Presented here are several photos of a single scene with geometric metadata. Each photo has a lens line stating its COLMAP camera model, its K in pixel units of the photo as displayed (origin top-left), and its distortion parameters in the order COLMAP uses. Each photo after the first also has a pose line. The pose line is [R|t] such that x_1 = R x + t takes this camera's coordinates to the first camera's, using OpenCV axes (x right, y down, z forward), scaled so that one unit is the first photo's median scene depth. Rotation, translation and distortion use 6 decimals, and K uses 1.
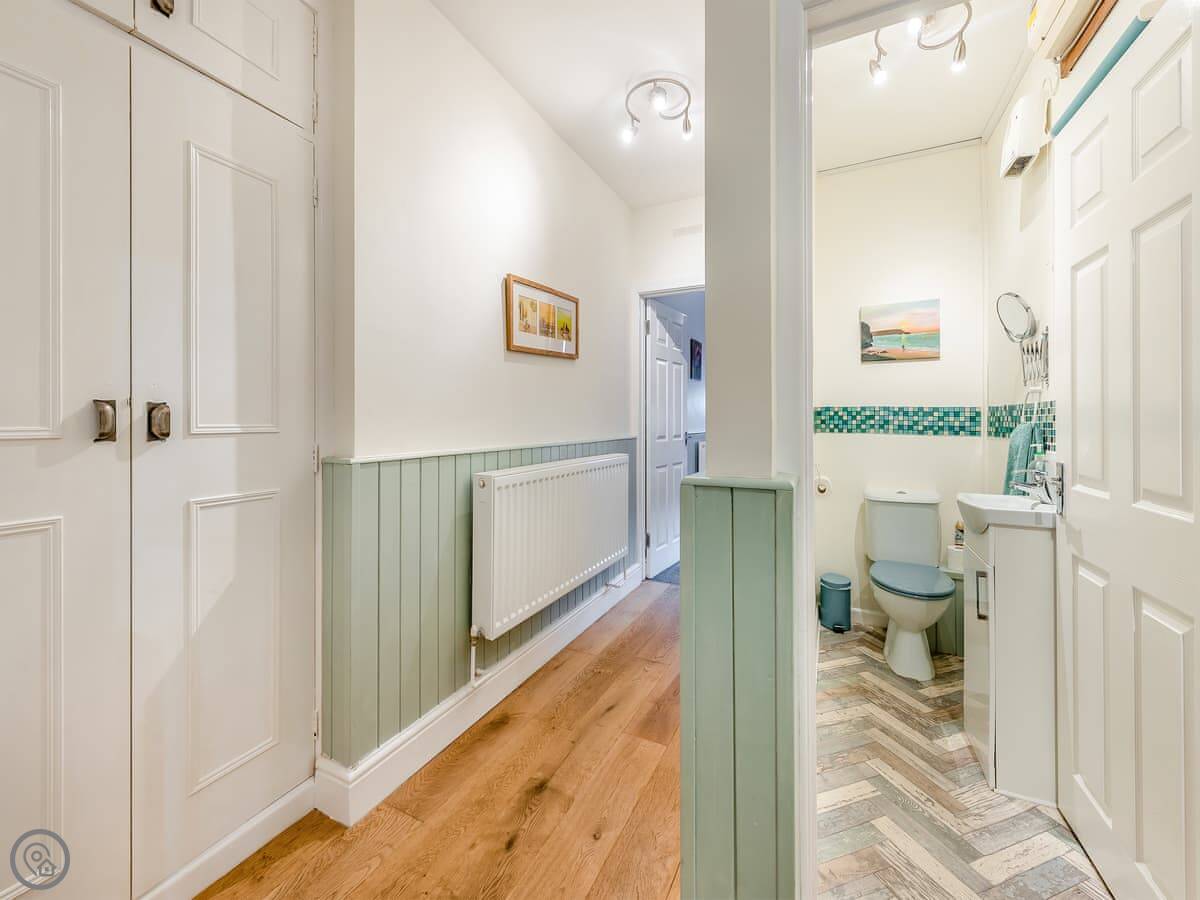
lens RADIAL K [[484.2, 0, 603.5], [0, 484.2, 416.2], [0, 0, 1]] dist [0.010923, -0.003014]
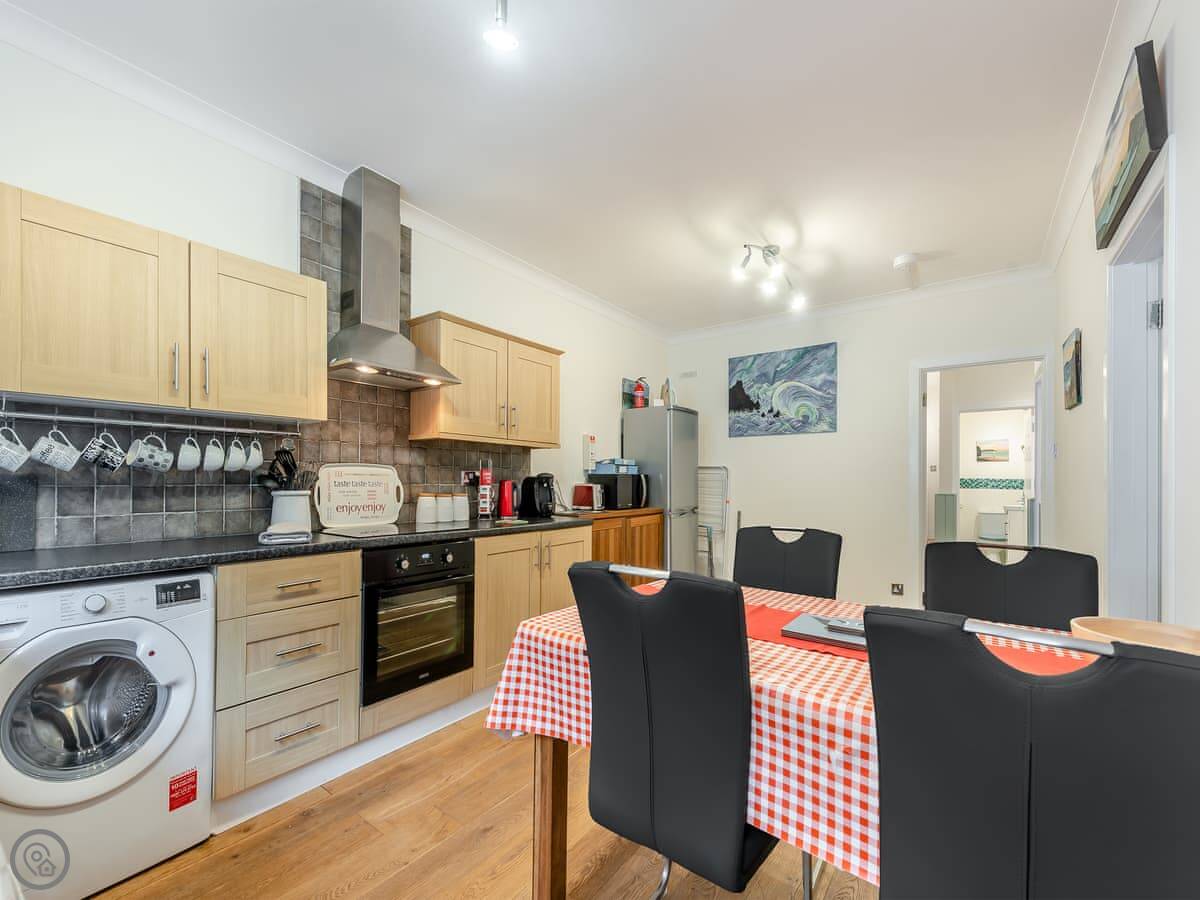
lens RADIAL K [[484.2, 0, 613.7], [0, 484.2, 478.4], [0, 0, 1]] dist [0.010923, -0.003014]
pose [[0.980398, 0.002426, -0.197012, -1.193293], [-0.002596, 0.999996, -0.000605, -0.017648], [0.197010, 0.001105, 0.980401, -2.682897]]
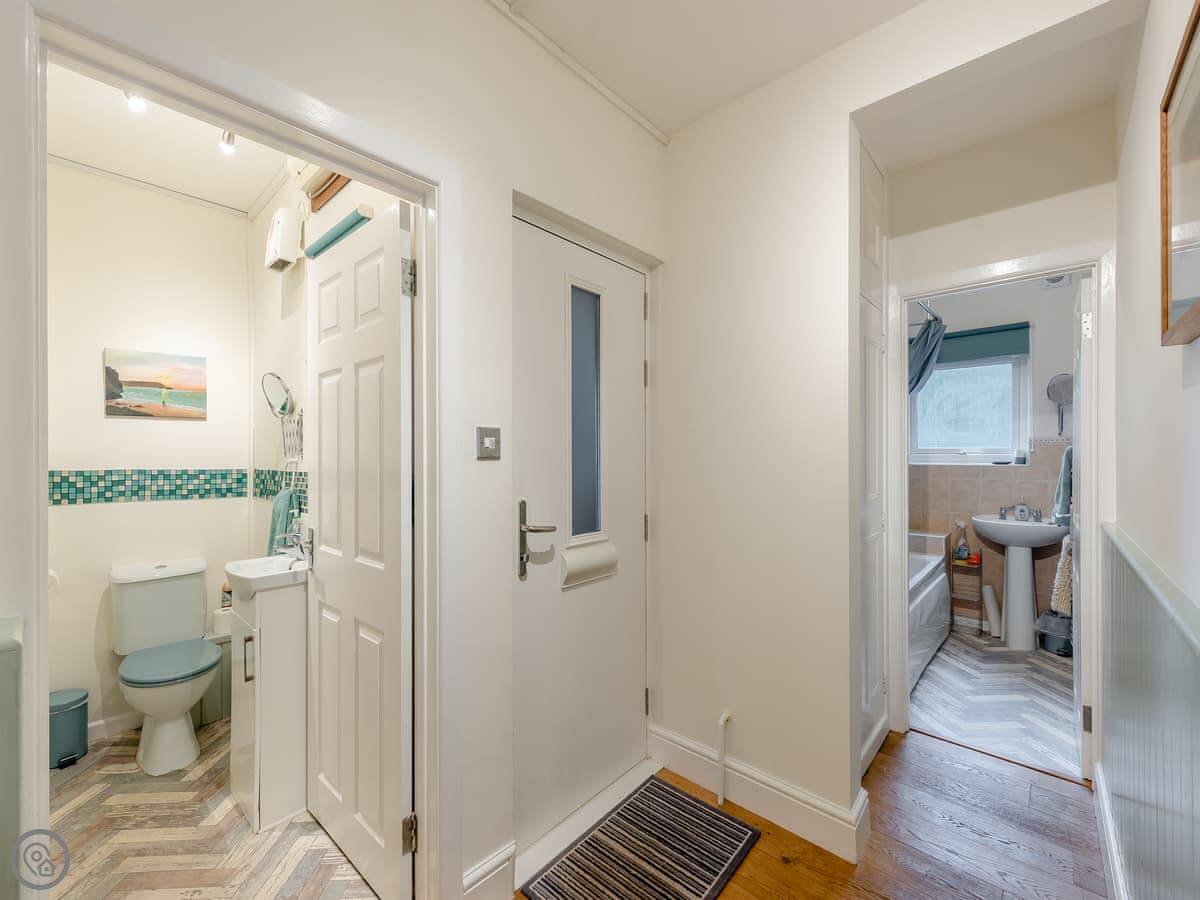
lens RADIAL K [[497.9, 0, 600.1], [0, 497.9, 452.8], [0, 0, 1]] dist [0.002820, -0.000788]
pose [[0.286331, 0.001844, 0.958129, -0.043364], [-0.002520, 0.999996, -0.001172, -0.068270], [-0.958127, -0.002078, 0.286335, -0.042702]]
